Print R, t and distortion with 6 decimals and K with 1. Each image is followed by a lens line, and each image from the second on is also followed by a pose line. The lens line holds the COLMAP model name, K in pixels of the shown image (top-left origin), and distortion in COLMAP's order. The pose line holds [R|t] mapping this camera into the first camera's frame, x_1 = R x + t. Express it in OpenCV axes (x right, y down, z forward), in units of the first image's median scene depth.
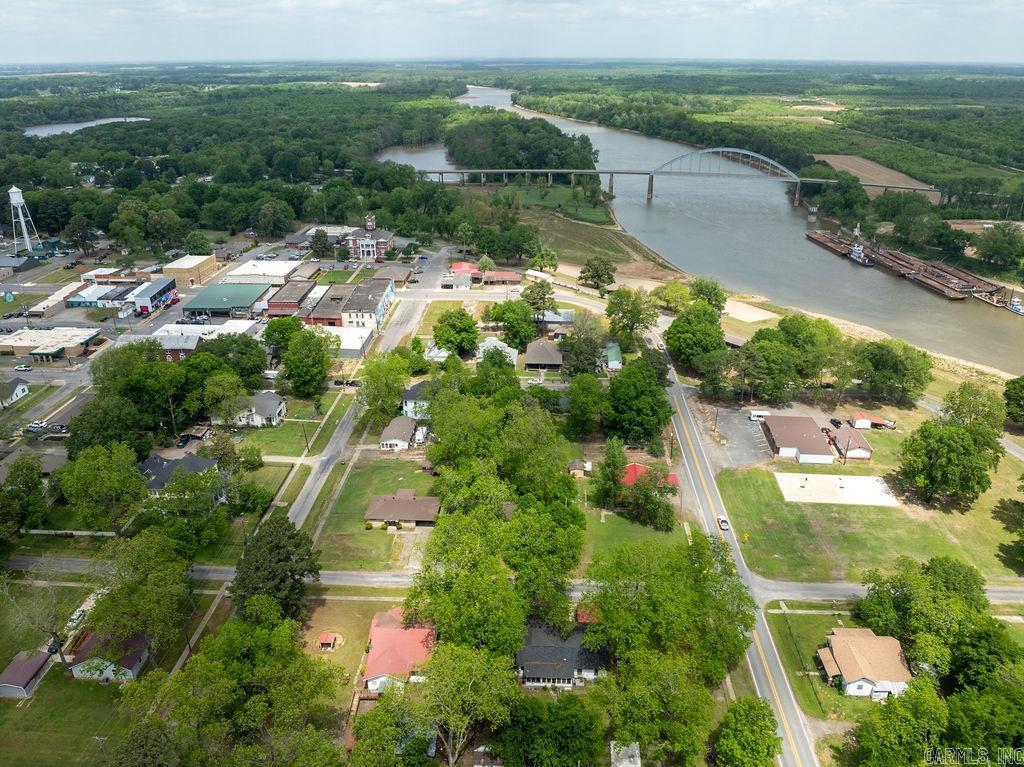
lens RADIAL K [[761.4, 0, 512.0], [0, 761.4, 383.5], [0, 0, 1]] dist [-0.036809, -0.000180]
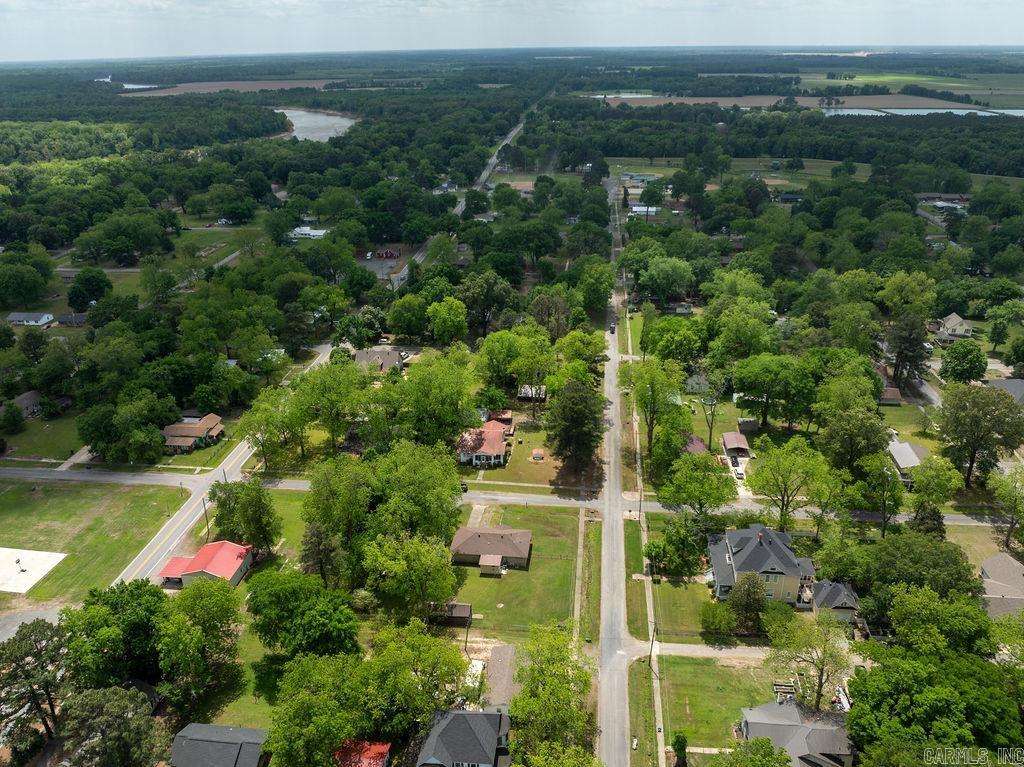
lens RADIAL K [[793.1, 0, 512.0], [0, 793.1, 383.5], [0, 0, 1]] dist [-0.039565, 0.002655]
pose [[-0.998090, -0.011462, 0.060708, -0.125616], [0.036168, 0.688234, 0.724587, -0.371726], [-0.050086, 0.725398, -0.686505, 0.856399]]
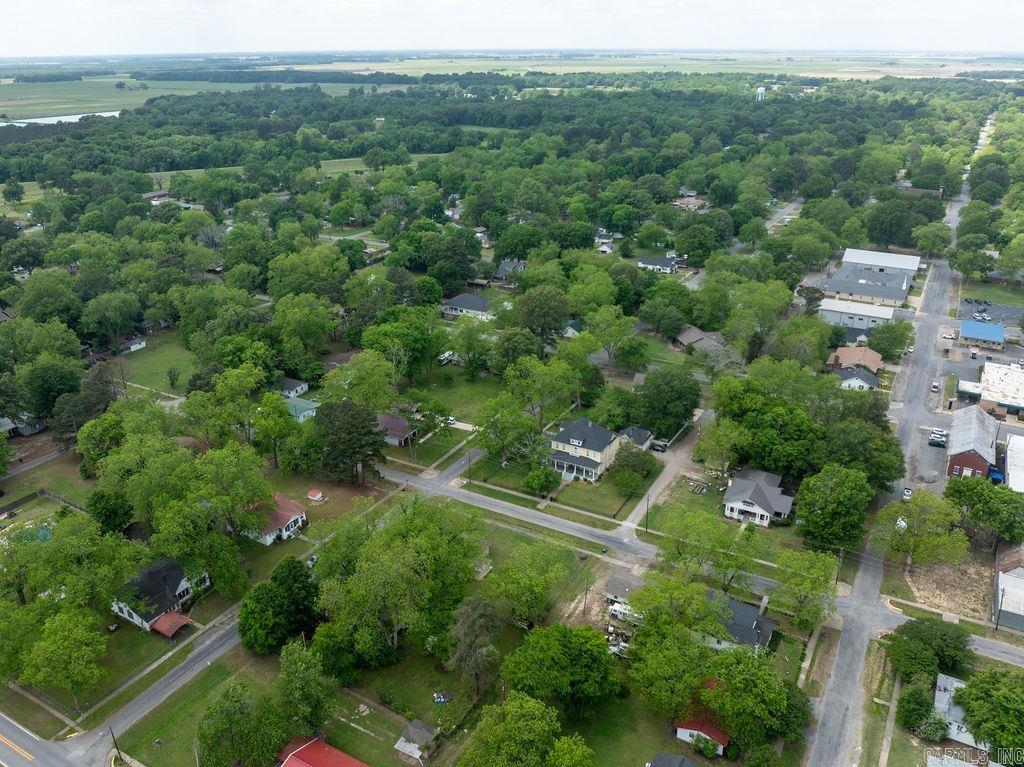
lens RADIAL K [[793.1, 0, 512.0], [0, 793.1, 383.5], [0, 0, 1]] dist [-0.039565, 0.002655]
pose [[-0.448052, 0.351744, -0.821904, 0.287964], [-0.350479, 0.776646, 0.523435, -0.280789], [0.822444, 0.522587, -0.224700, 0.655686]]
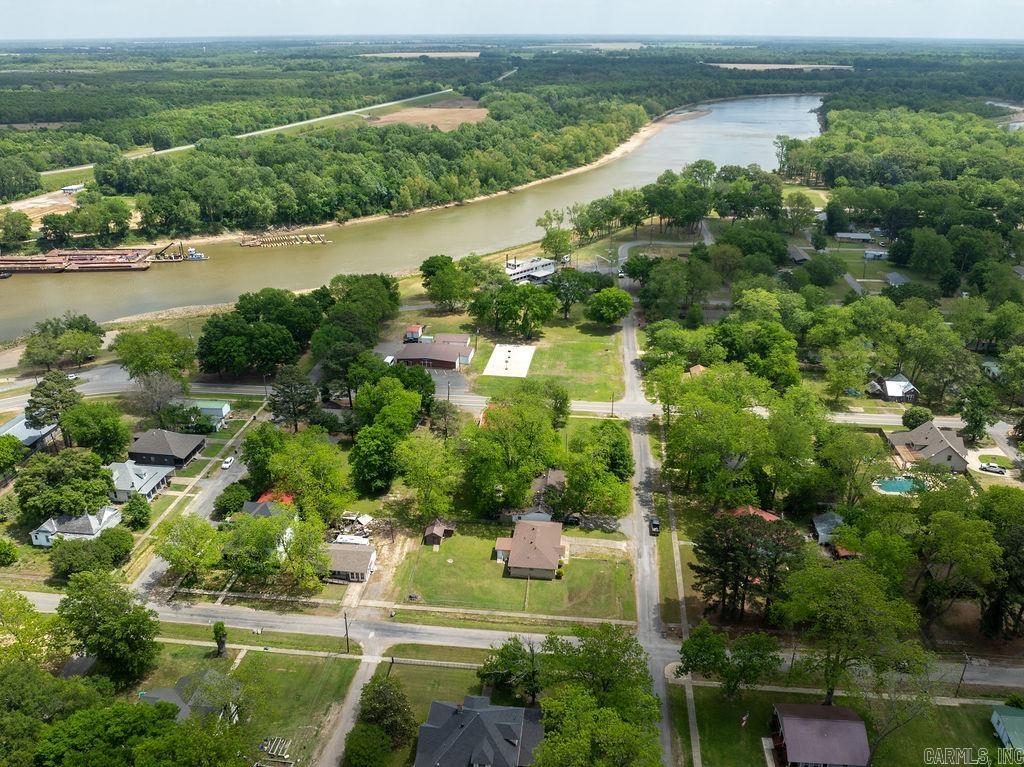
lens RADIAL K [[803.6, 0, 512.0], [0, 803.6, 383.5], [0, 0, 1]] dist [-0.039680, -0.000931]
pose [[0.054184, -0.402542, 0.913796, -0.523358], [0.397096, 0.848350, 0.350166, -0.189669], [-0.916176, 0.343892, 0.205815, 0.433760]]
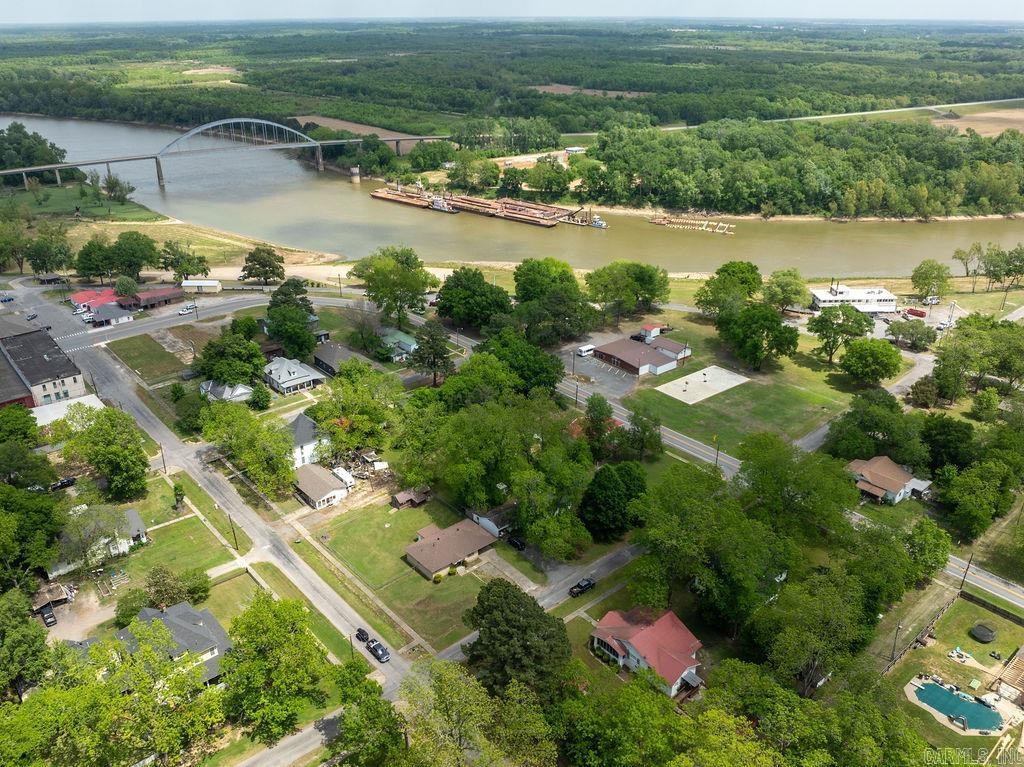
lens RADIAL K [[810.2, 0, 512.0], [0, 810.2, 383.5], [0, 0, 1]] dist [-0.034969, -0.010963]
pose [[0.721796, -0.290624, 0.628130, -0.348744], [0.278346, 0.952828, 0.121002, -0.058185], [-0.633666, 0.087499, 0.768642, 0.131241]]
